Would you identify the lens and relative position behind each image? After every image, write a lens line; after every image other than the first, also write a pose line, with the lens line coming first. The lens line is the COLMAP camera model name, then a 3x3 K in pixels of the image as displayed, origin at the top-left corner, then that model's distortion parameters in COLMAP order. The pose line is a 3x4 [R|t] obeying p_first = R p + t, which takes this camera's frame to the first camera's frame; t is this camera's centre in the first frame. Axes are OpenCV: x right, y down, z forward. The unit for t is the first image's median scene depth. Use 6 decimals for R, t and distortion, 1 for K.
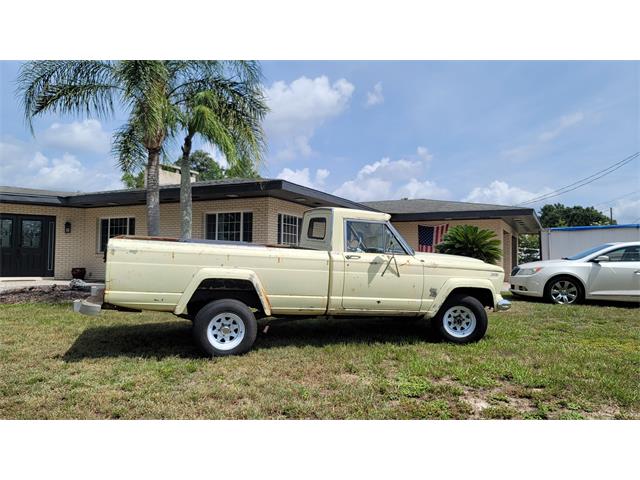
lens RADIAL K [[476.7, 0, 320.0], [0, 476.7, 240.0], [0, 0, 1]] dist [0.040286, -0.000037]
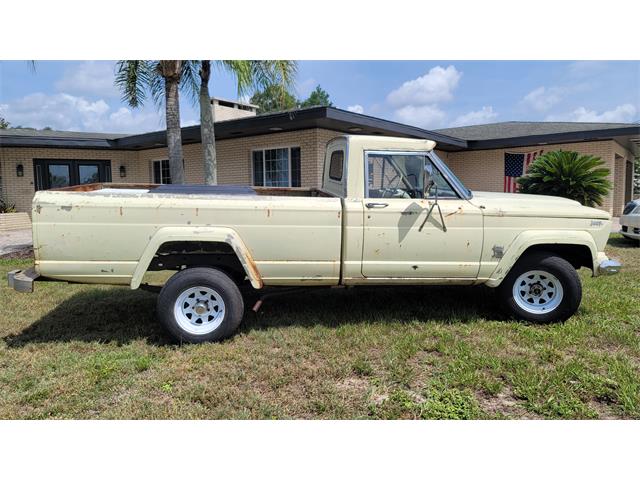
lens RADIAL K [[476.7, 0, 320.0], [0, 476.7, 240.0], [0, 0, 1]] dist [0.040286, -0.000037]
pose [[0.983675, -0.010996, -0.179617, 0.109209], [0.035380, 0.990467, 0.133127, -0.010072], [0.176441, -0.137309, 0.974687, 0.278918]]
